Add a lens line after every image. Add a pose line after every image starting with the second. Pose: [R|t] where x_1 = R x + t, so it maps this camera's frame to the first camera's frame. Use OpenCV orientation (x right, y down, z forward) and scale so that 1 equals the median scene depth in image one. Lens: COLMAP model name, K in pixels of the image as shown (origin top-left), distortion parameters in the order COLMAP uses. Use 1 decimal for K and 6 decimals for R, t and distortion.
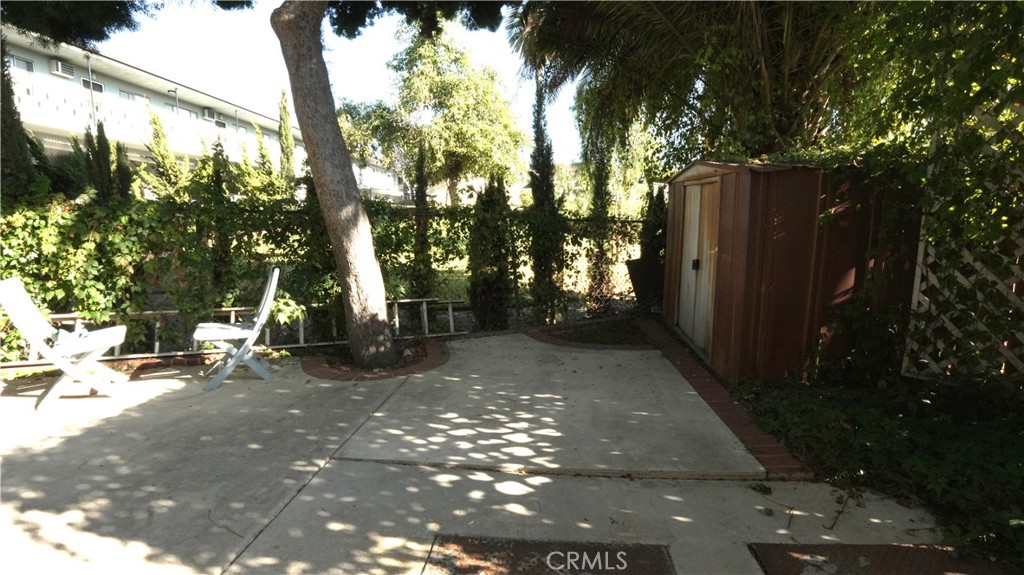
lens RADIAL K [[452.8, 0, 512.6], [0, 452.8, 289.5], [0, 0, 1]] dist [-0.069450, 0.016150]
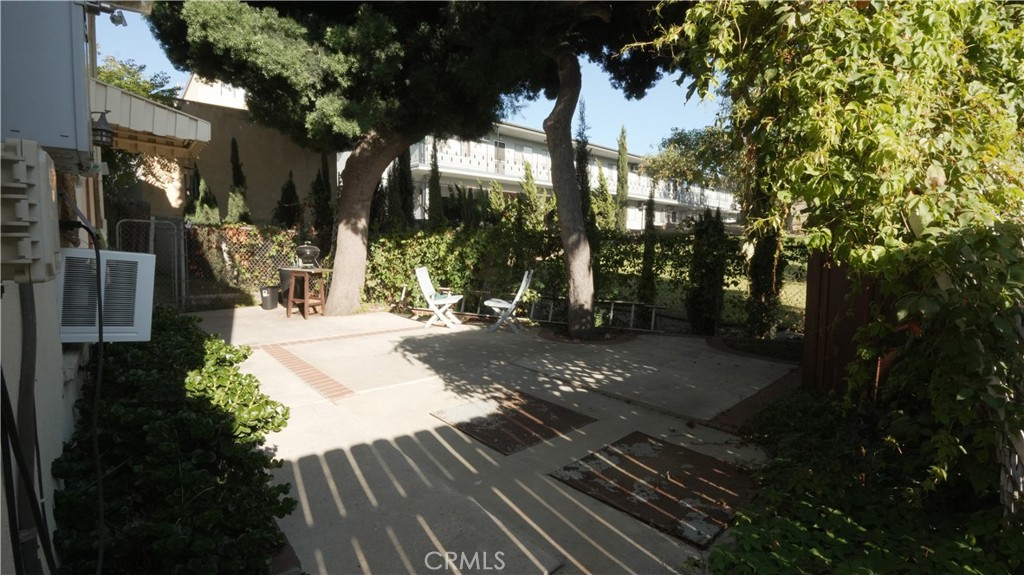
lens RADIAL K [[452.8, 0, 512.6], [0, 452.8, 289.5], [0, 0, 1]] dist [-0.069450, 0.016150]
pose [[0.731216, 0.084645, -0.676874, 0.662710], [-0.110498, 0.993864, 0.004916, 0.024289], [0.673137, 0.071199, 0.736082, -0.360603]]
